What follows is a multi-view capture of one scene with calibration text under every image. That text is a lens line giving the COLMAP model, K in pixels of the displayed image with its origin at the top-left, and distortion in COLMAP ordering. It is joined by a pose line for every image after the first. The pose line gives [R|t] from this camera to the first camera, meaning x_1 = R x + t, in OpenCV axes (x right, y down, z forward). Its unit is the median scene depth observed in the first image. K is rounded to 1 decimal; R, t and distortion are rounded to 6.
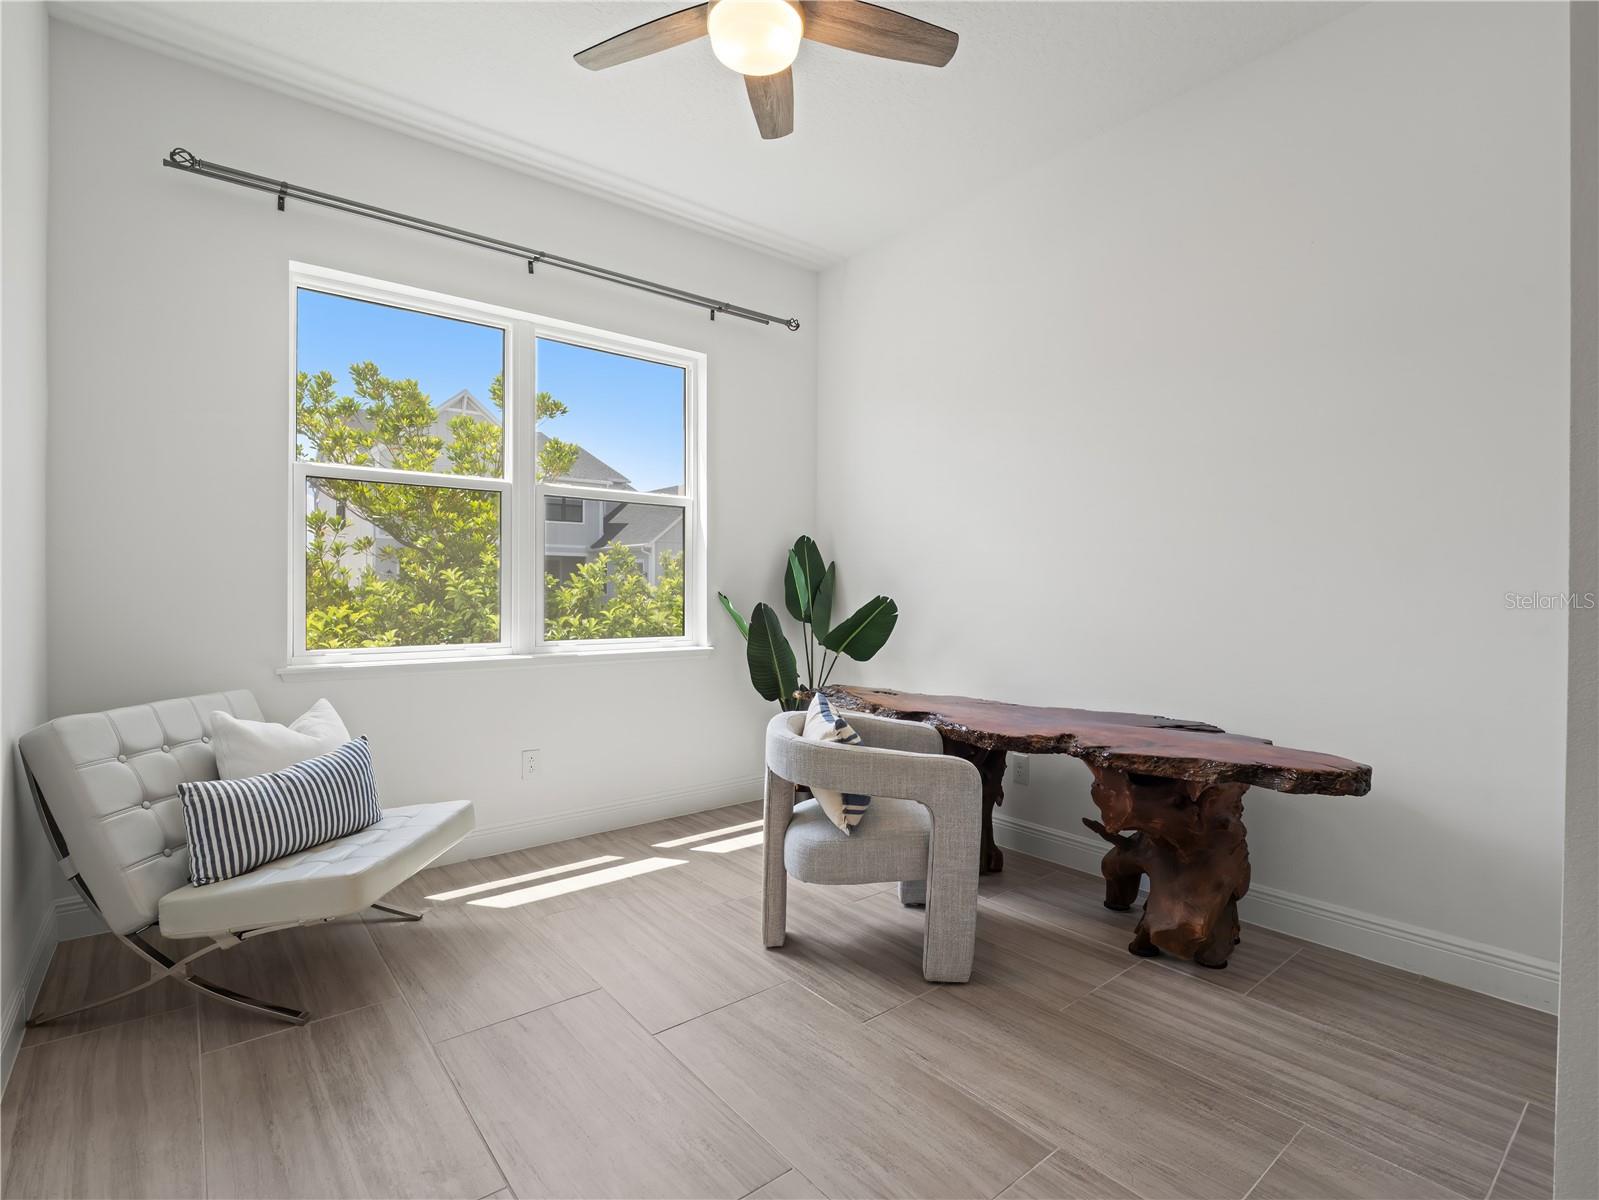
lens RADIAL K [[777.7, 0, 803.0], [0, 777.7, 613.7], [0, 0, 1]] dist [-0.023018, 0.002262]
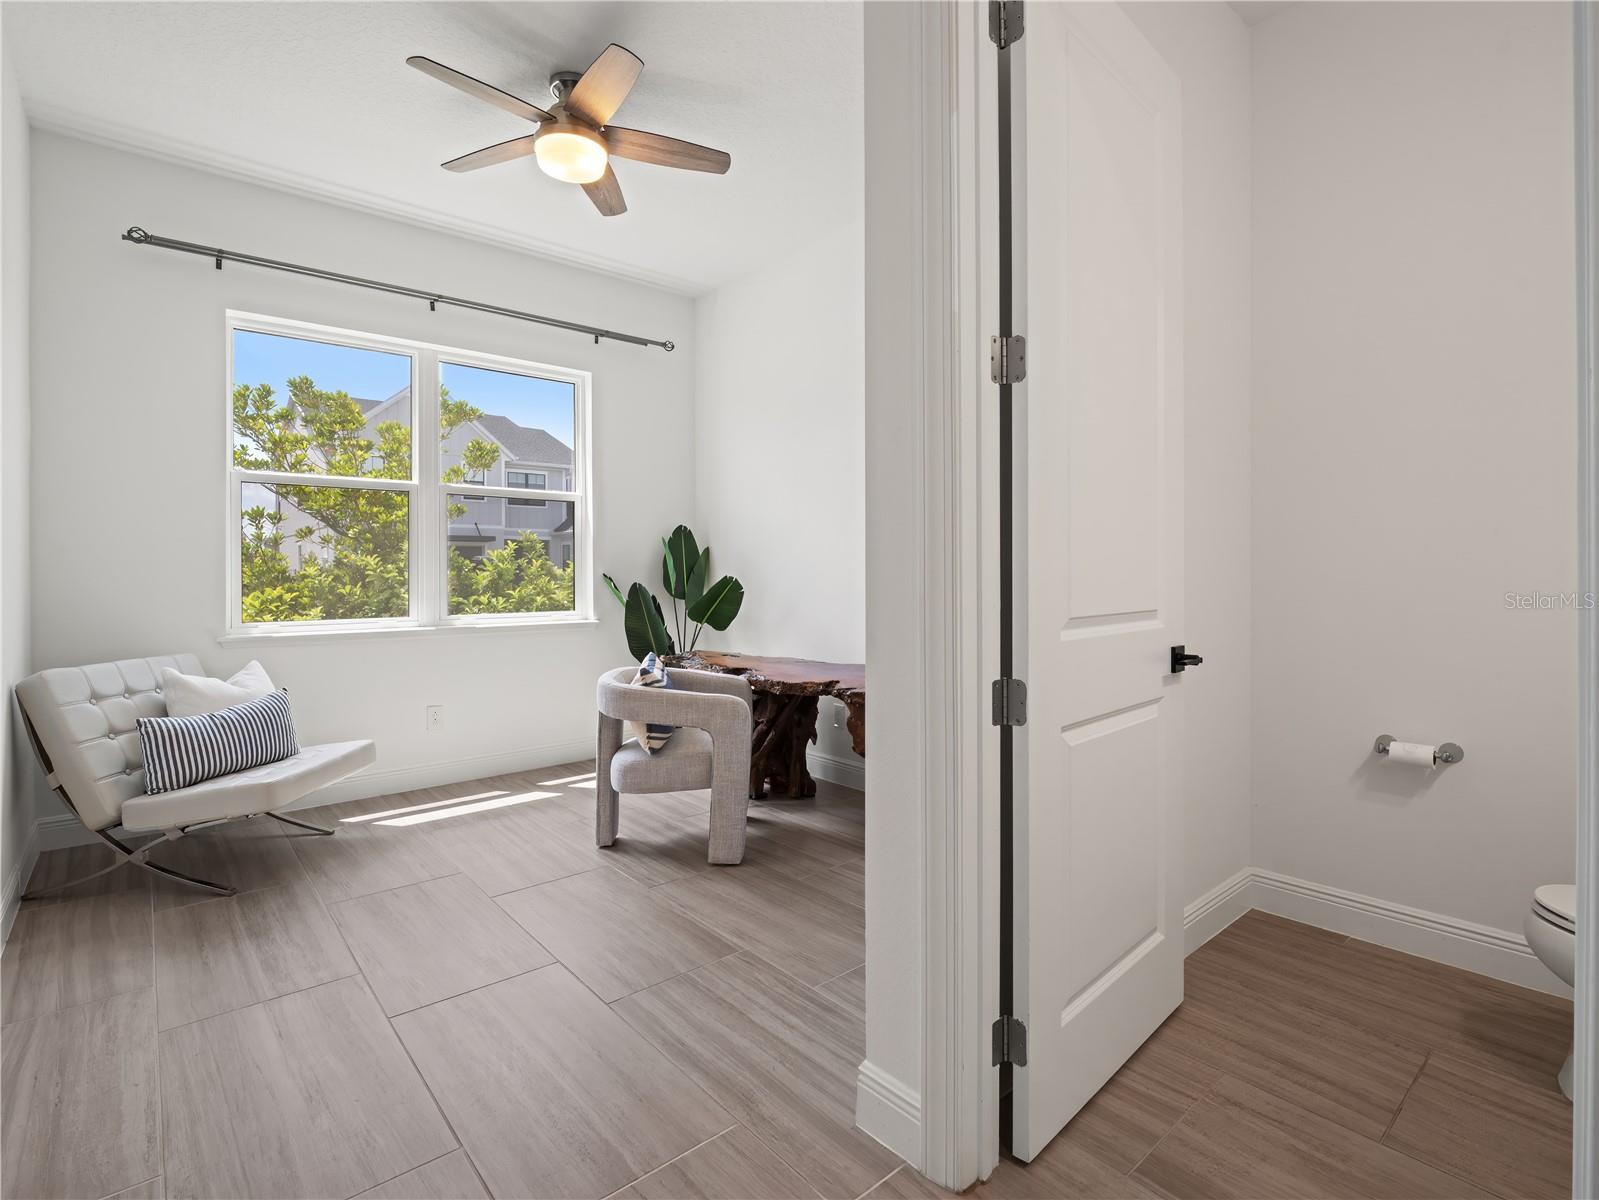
lens RADIAL K [[777.7, 0, 799.6], [0, 777.7, 590.8], [0, 0, 1]] dist [-0.023018, 0.002262]
pose [[0.999494, -0.008137, 0.030760, 0.232751], [0.008307, 0.999951, -0.005387, 0.010780], [-0.030715, 0.005640, 0.999512, -0.286002]]
